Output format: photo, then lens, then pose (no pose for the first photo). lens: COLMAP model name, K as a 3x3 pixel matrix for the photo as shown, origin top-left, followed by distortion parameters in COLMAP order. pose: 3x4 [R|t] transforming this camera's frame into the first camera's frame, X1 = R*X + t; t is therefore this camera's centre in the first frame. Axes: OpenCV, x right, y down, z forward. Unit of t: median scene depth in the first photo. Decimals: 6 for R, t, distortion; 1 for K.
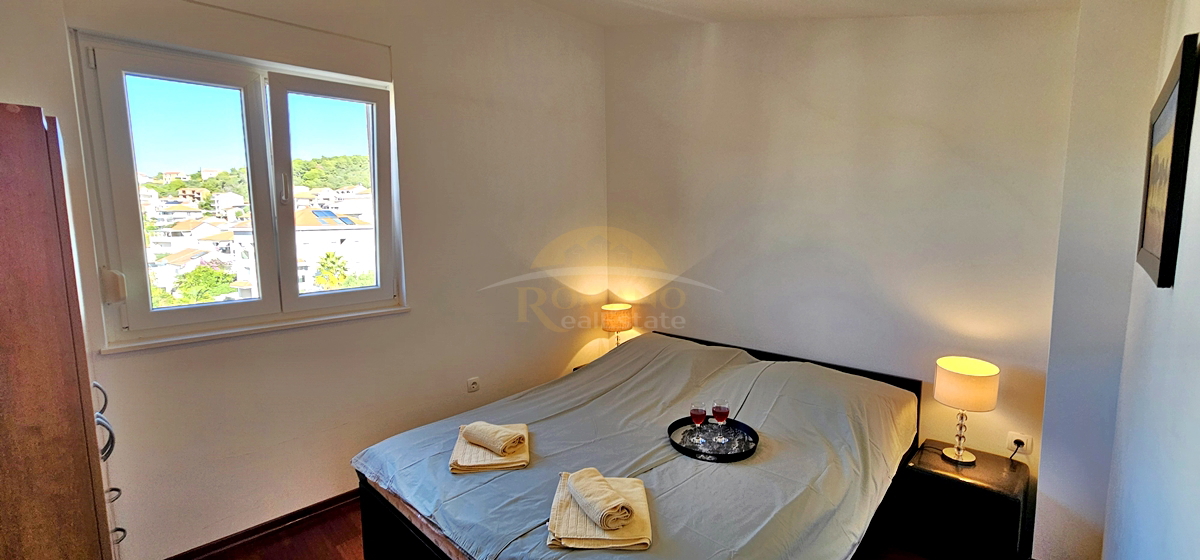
lens RADIAL K [[489.5, 0, 600.0], [0, 489.5, 280.0], [0, 0, 1]] dist [-0.001511, 0.000585]
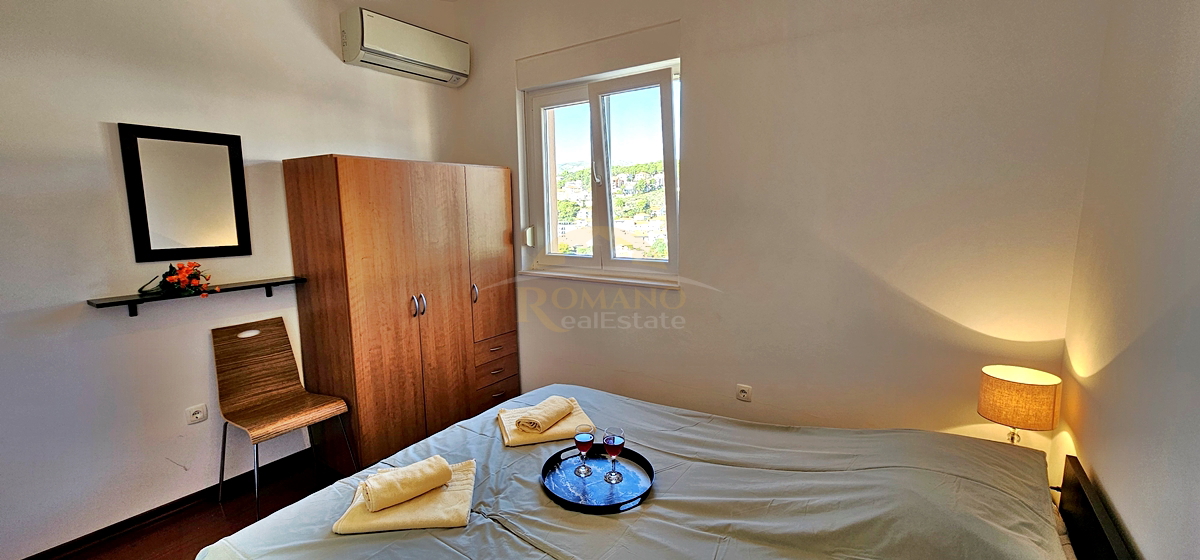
lens RADIAL K [[489.5, 0, 600.0], [0, 489.5, 280.0], [0, 0, 1]] dist [-0.001511, 0.000585]
pose [[0.185038, 0.165213, -0.968744, 0.592322], [-0.109379, 0.983105, 0.146770, -0.092598], [0.976625, 0.078802, 0.199983, 0.702349]]
